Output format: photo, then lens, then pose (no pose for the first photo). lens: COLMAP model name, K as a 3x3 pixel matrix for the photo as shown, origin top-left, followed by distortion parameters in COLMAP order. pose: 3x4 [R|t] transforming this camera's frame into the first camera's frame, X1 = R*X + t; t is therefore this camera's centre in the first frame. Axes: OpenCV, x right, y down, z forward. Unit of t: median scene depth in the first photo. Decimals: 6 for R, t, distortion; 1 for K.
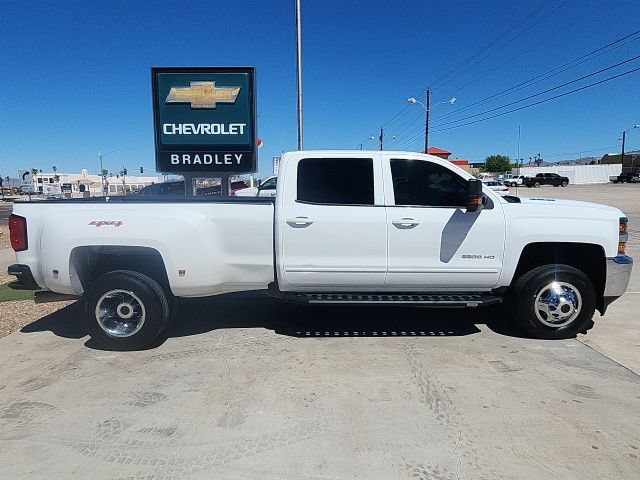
lens RADIAL K [[395.6, 0, 320.0], [0, 395.6, 240.0], [0, 0, 1]] dist [-0.000571, 0.001082]
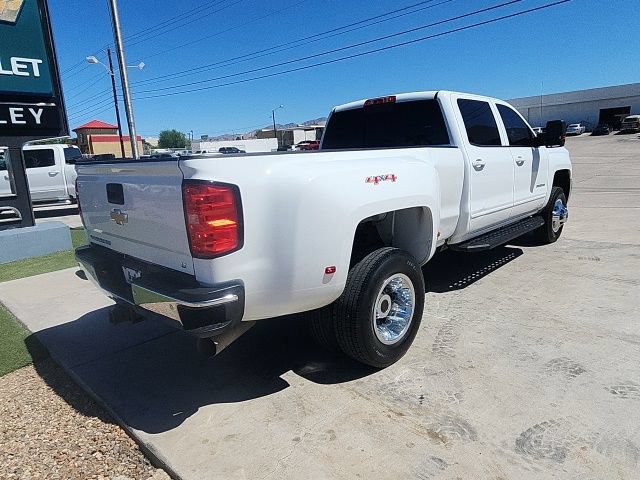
lens RADIAL K [[421.2, 0, 319.7], [0, 421.2, 243.3], [0, 0, 1]] dist [-0.001126, -0.000434]
pose [[0.694496, -0.180306, 0.696537, -0.927802], [0.147677, 0.983201, 0.107268, -0.022166], [-0.704178, 0.028365, 0.709457, 0.484026]]
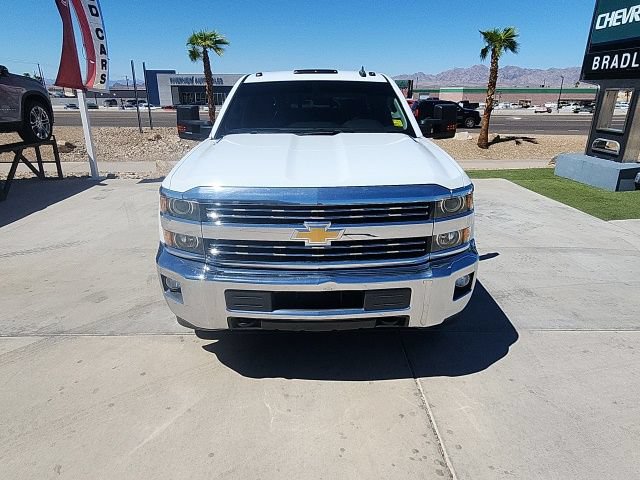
lens RADIAL K [[421.2, 0, 319.7], [0, 421.2, 243.3], [0, 0, 1]] dist [-0.001126, -0.000434]
pose [[0.005014, 0.345624, -0.938360, 1.228048], [-0.134841, 0.930035, 0.341837, -0.196673], [0.990855, 0.124815, 0.051268, 1.083009]]
